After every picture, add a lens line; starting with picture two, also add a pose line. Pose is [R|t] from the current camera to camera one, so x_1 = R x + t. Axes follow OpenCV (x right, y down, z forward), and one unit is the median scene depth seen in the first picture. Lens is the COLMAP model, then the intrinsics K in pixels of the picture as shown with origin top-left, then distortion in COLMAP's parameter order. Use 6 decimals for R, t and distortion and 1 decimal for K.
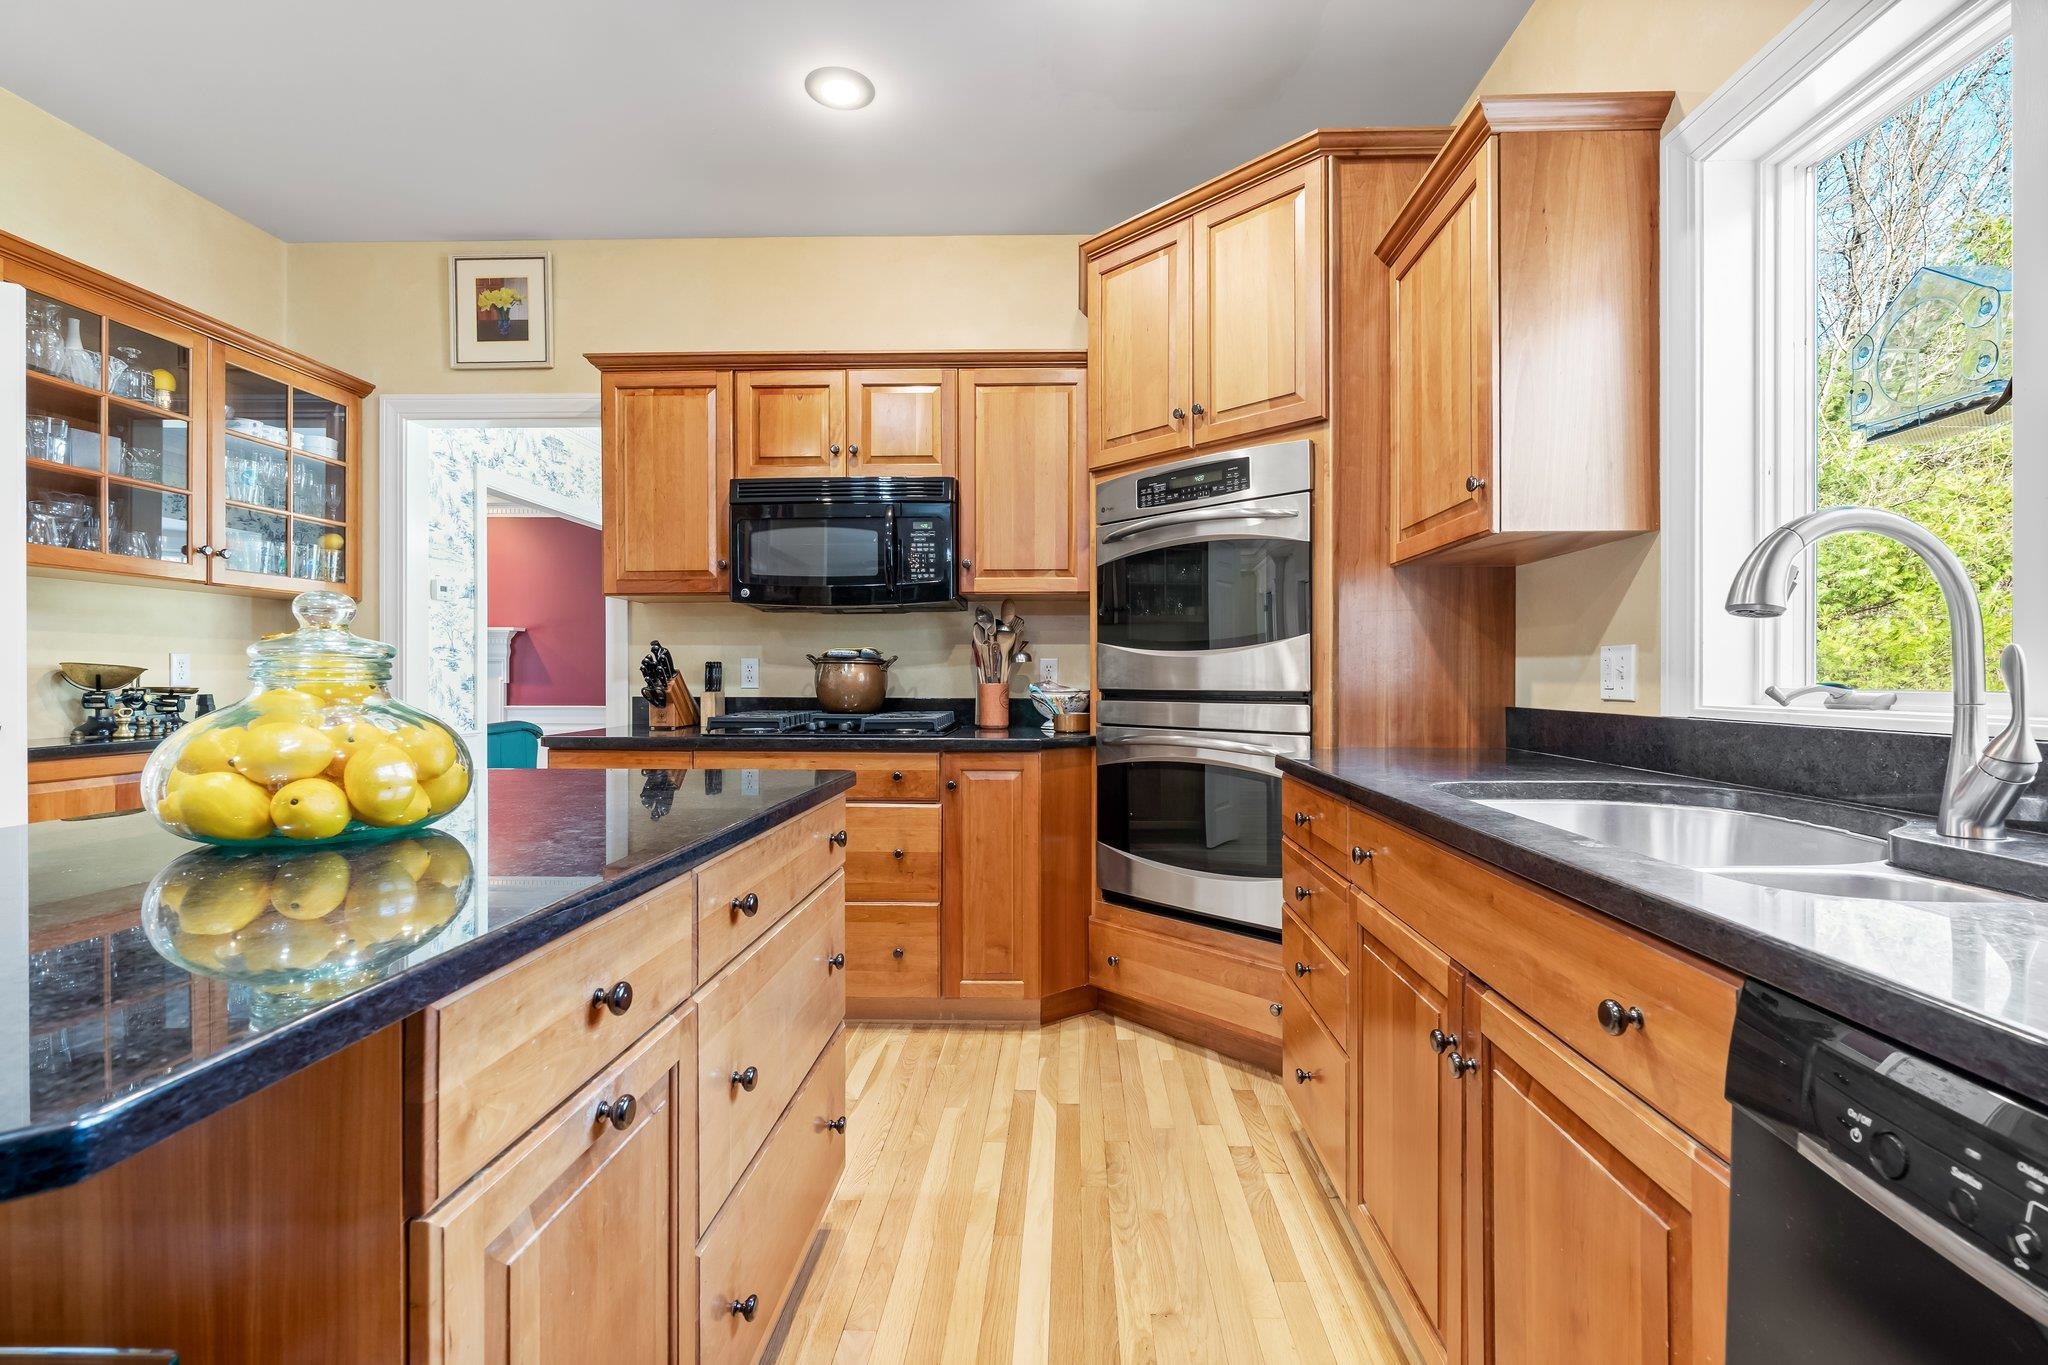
lens RADIAL K [[932.6, 0, 1045.8], [0, 932.6, 679.8], [0, 0, 1]] dist [-0.004275, -0.000345]
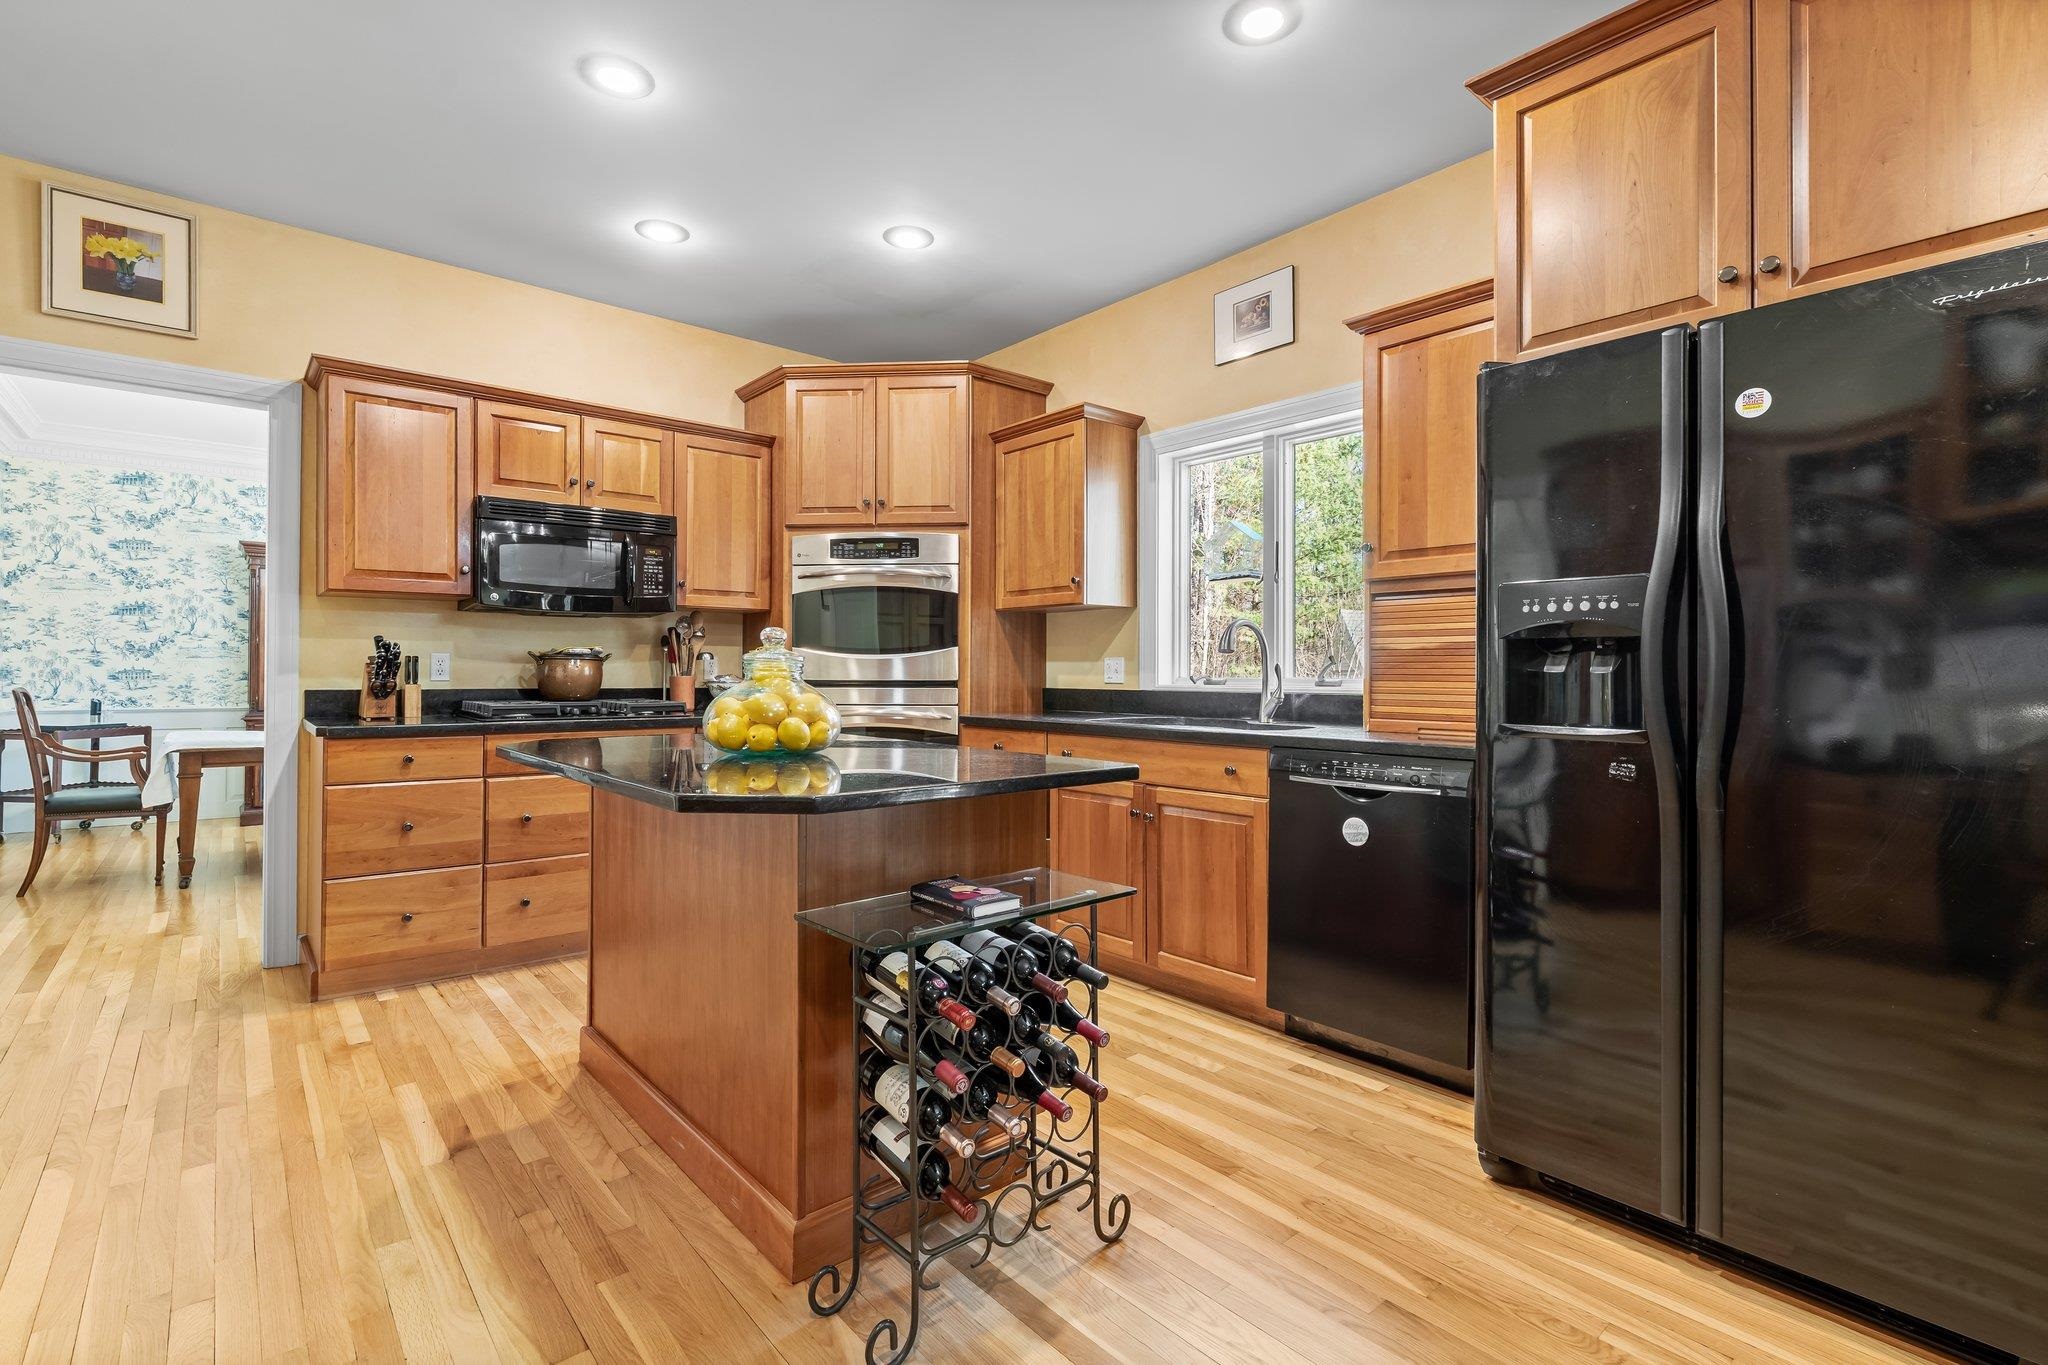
lens RADIAL K [[937.3, 0, 1024.4], [0, 937.3, 667.1], [0, 0, 1]] dist [-0.006317, 0.000843]
pose [[0.739179, 0.004839, 0.673491, -0.612919], [-0.000475, 0.999978, -0.006663, -0.000076], [-0.673509, 0.004606, 0.739165, -0.282968]]
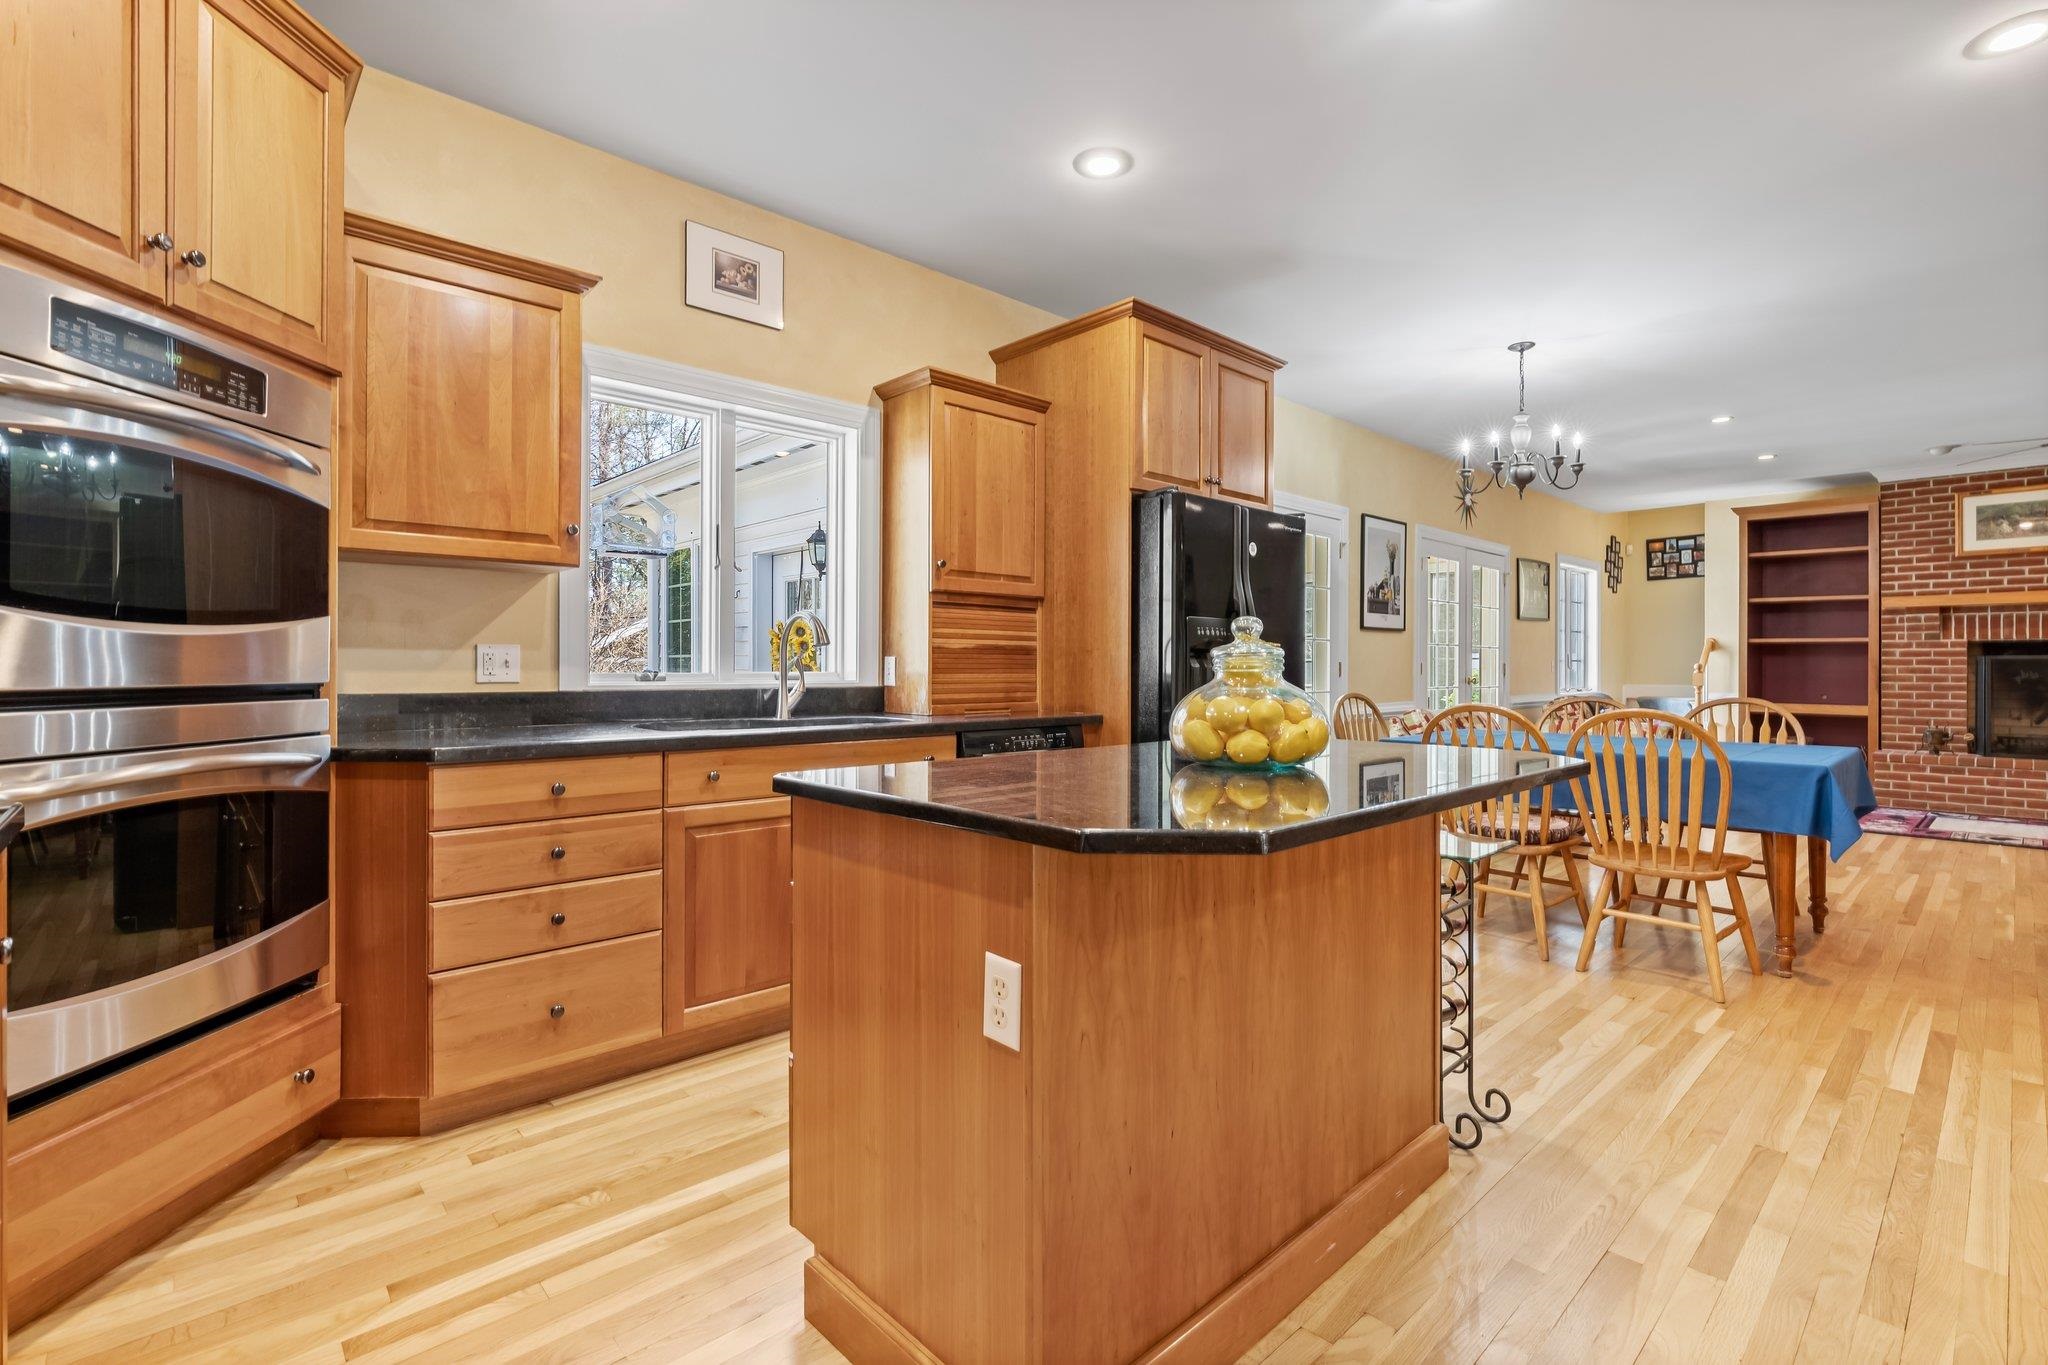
lens RADIAL K [[933.0, 0, 1025.6], [0, 933.0, 667.2], [0, 0, 1]] dist [-0.000709, 0.000479]
pose [[-0.704318, -0.002180, 0.709881, -0.603674], [-0.001075, 0.999997, 0.002004, -0.003579], [-0.709884, 0.000648, -0.704319, 0.884306]]
